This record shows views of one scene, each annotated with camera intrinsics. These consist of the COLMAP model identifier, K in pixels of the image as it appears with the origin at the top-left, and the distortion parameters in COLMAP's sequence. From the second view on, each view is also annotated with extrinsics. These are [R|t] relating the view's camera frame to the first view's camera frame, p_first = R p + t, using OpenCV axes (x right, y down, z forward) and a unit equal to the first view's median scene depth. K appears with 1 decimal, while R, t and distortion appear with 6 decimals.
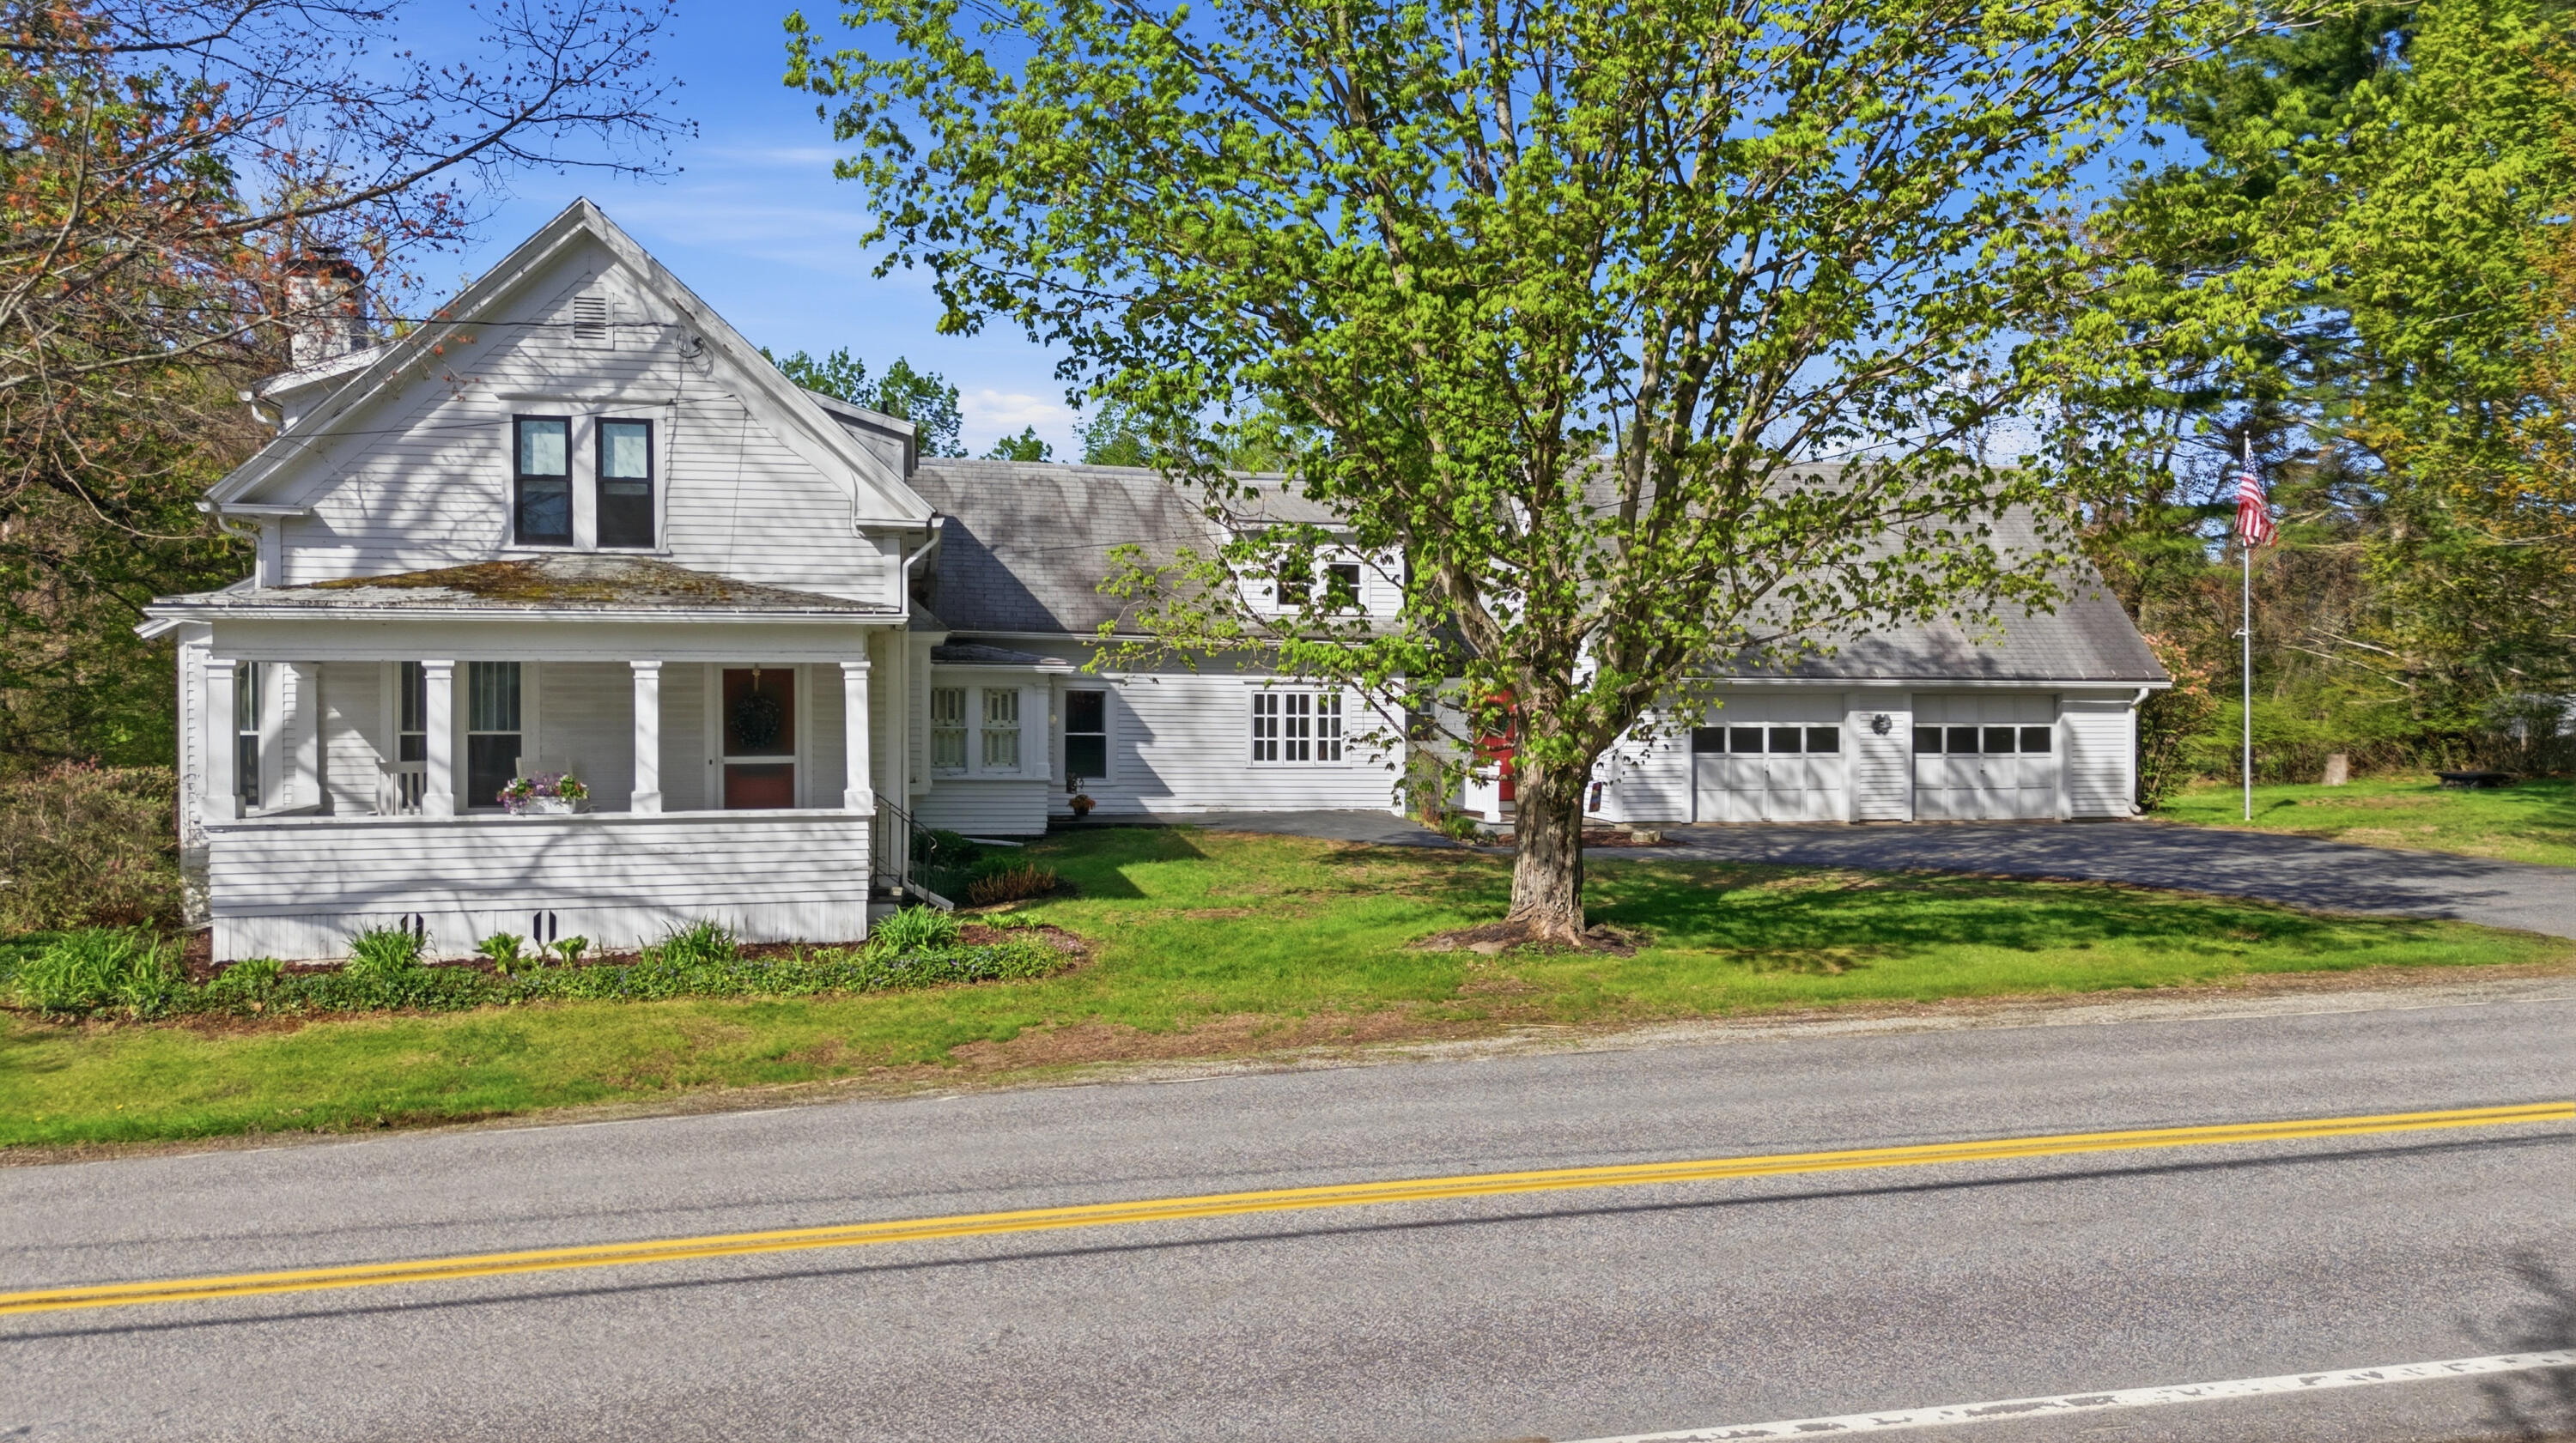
lens RADIAL K [[1891.4, 0, 1292.1], [0, 1891.4, 725.6], [0, 0, 1]] dist [0.065603, -0.057768]
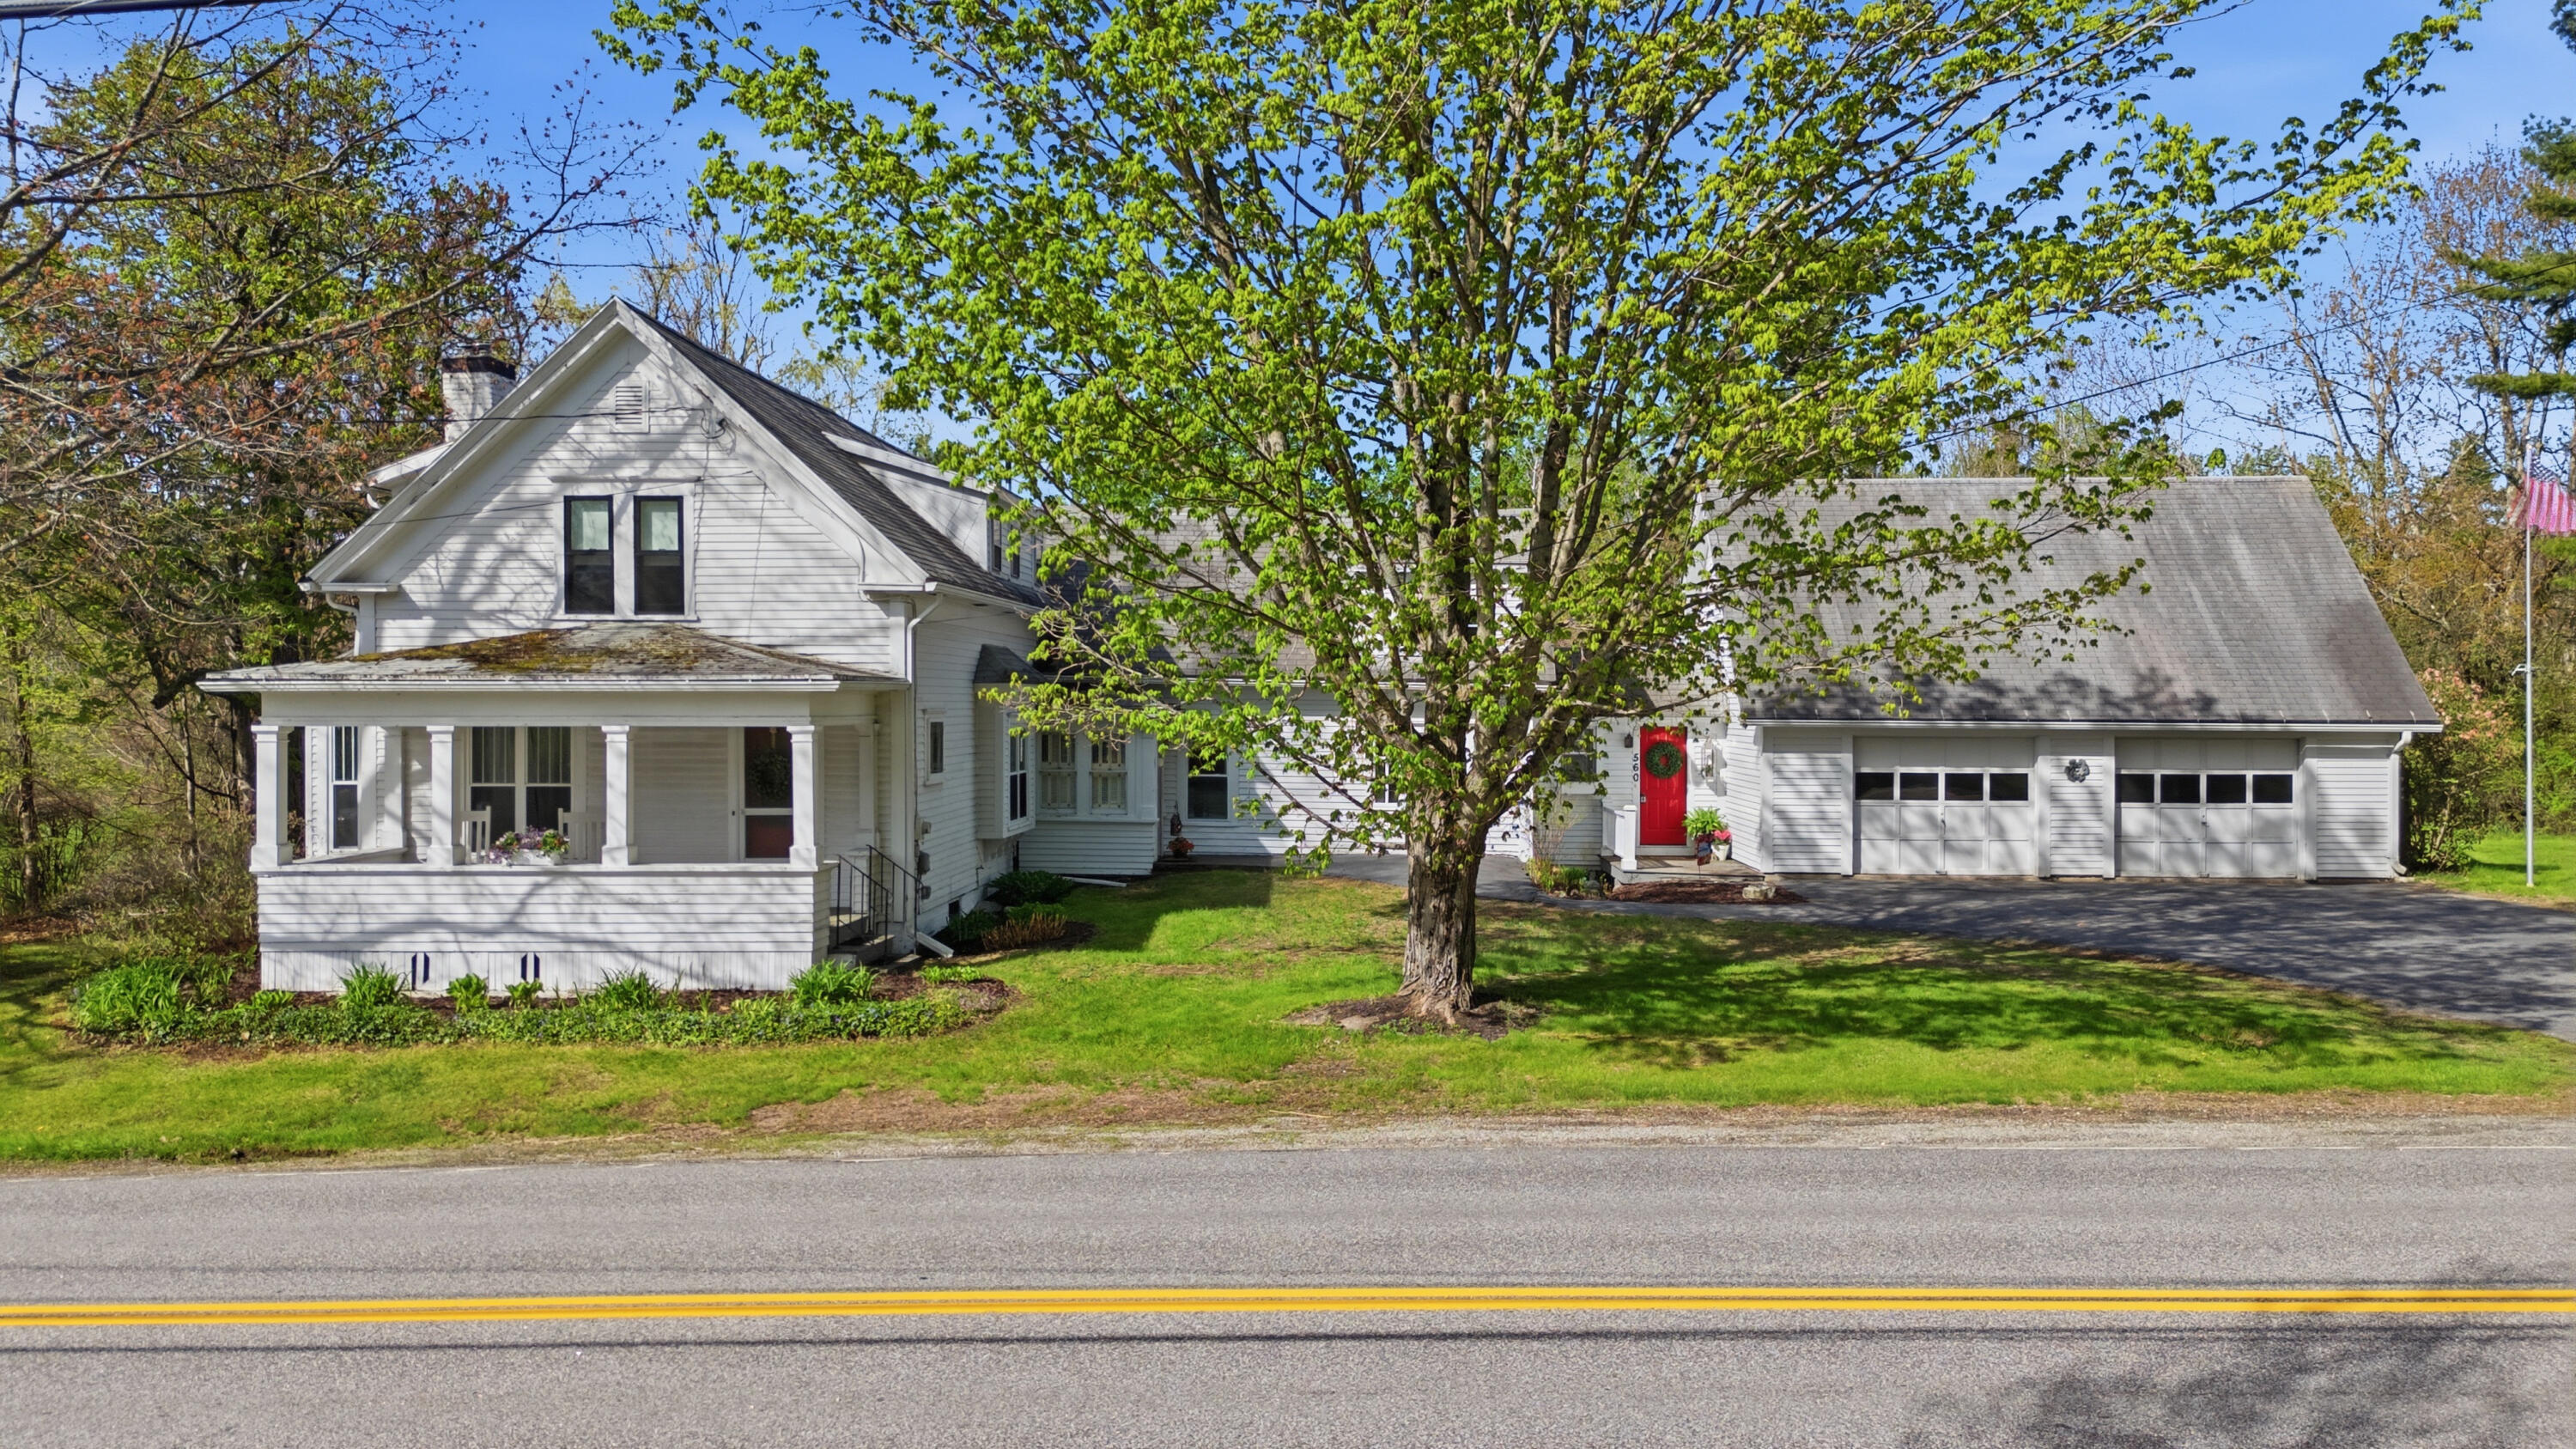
lens RADIAL K [[1892.0, 0, 1292.5], [0, 1892.0, 729.2], [0, 0, 1]] dist [0.065603, -0.057768]
pose [[0.970259, 0.004389, -0.242031, 0.267964], [-0.004478, 0.999990, 0.000181, -0.030248], [0.242029, 0.000908, 0.970269, 0.035818]]
